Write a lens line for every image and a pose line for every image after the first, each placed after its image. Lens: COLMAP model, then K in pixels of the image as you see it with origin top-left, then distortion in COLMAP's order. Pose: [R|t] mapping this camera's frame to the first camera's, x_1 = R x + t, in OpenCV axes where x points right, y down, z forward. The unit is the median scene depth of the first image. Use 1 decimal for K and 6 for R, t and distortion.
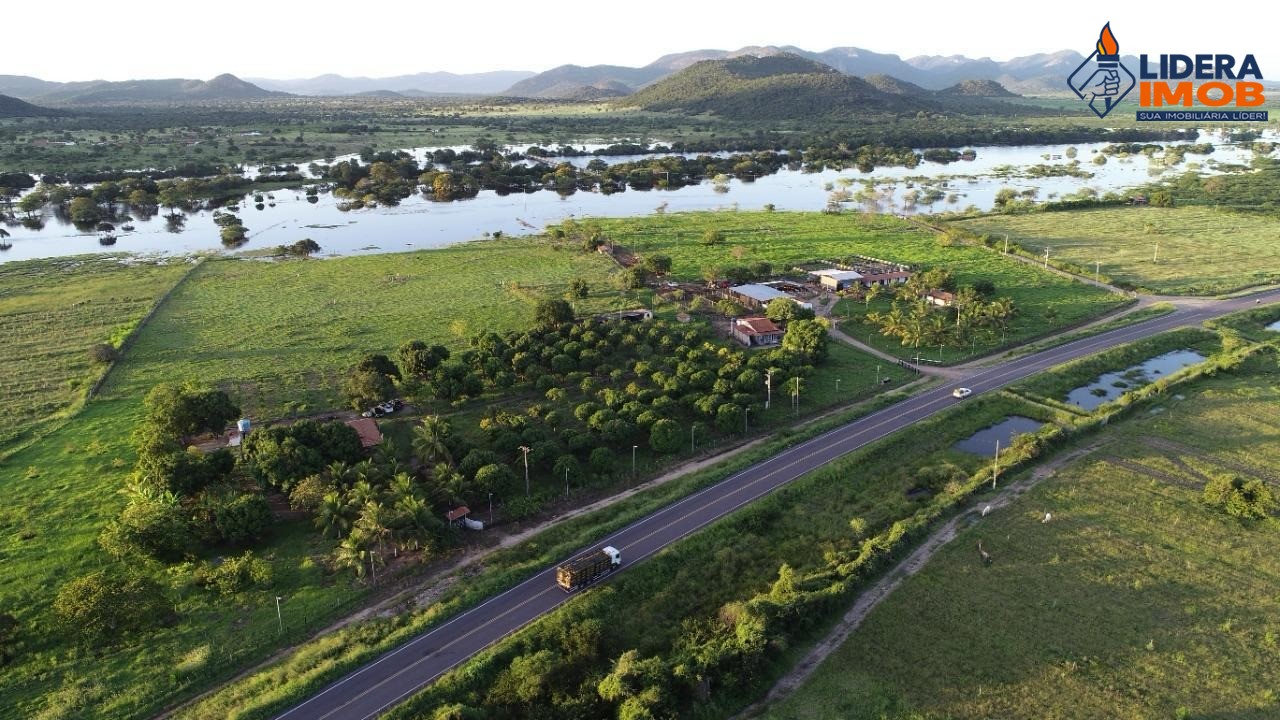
lens RADIAL K [[850.3, 0, 641.6], [0, 850.3, 368.3], [0, 0, 1]] dist [-0.004334, 0.001055]
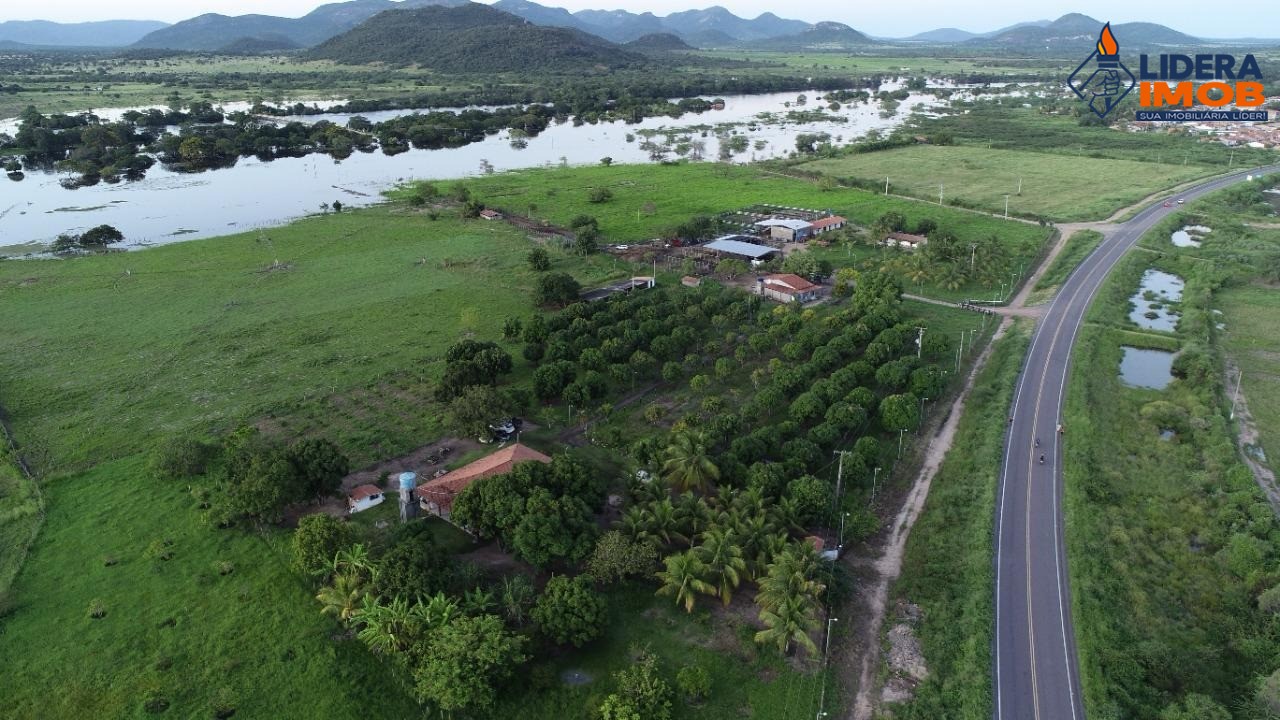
lens RADIAL K [[850.3, 0, 641.6], [0, 850.3, 368.3], [0, 0, 1]] dist [-0.004334, 0.001055]
pose [[0.933600, -0.124089, 0.336145, -0.067980], [0.107670, 0.991918, 0.067130, -0.007274], [-0.341758, -0.026480, 0.939415, 0.033776]]
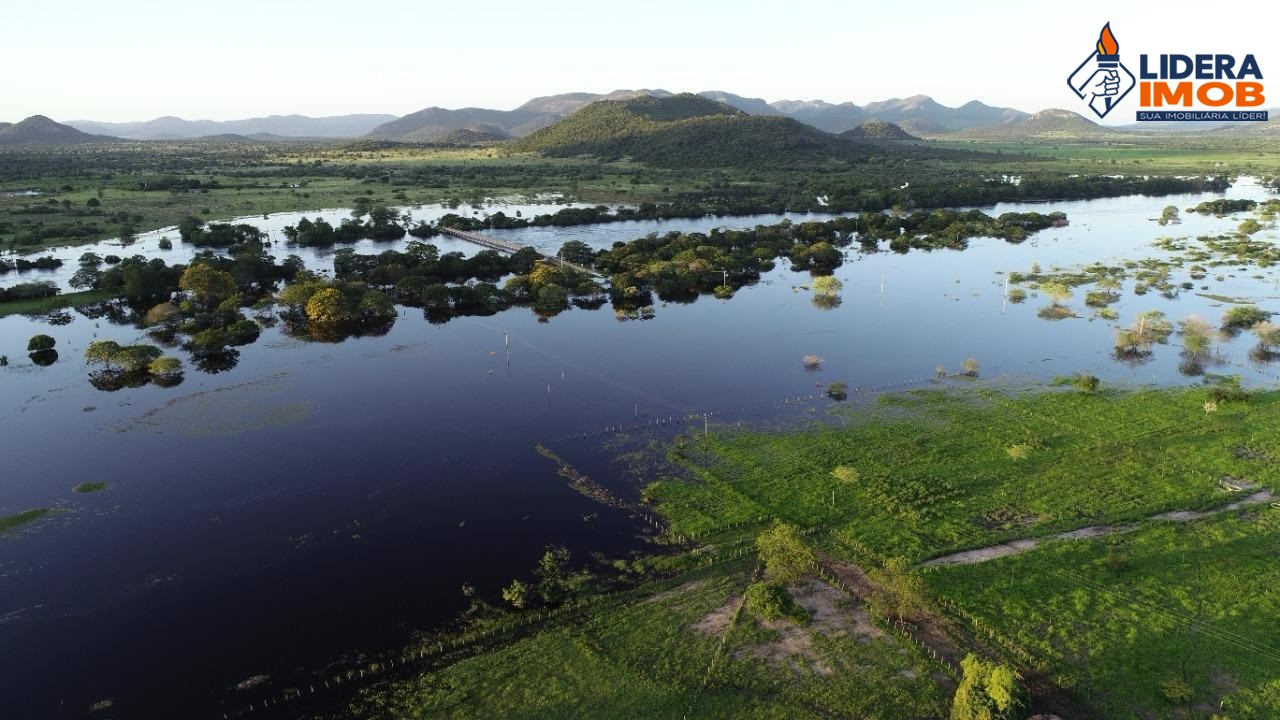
lens RADIAL K [[850.3, 0, 641.6], [0, 850.3, 368.3], [0, 0, 1]] dist [-0.004334, 0.001055]
pose [[0.988007, -0.041451, 0.148741, -0.063897], [0.048378, 0.997892, -0.043258, -0.078682], [-0.146634, 0.049935, 0.987930, 0.242270]]
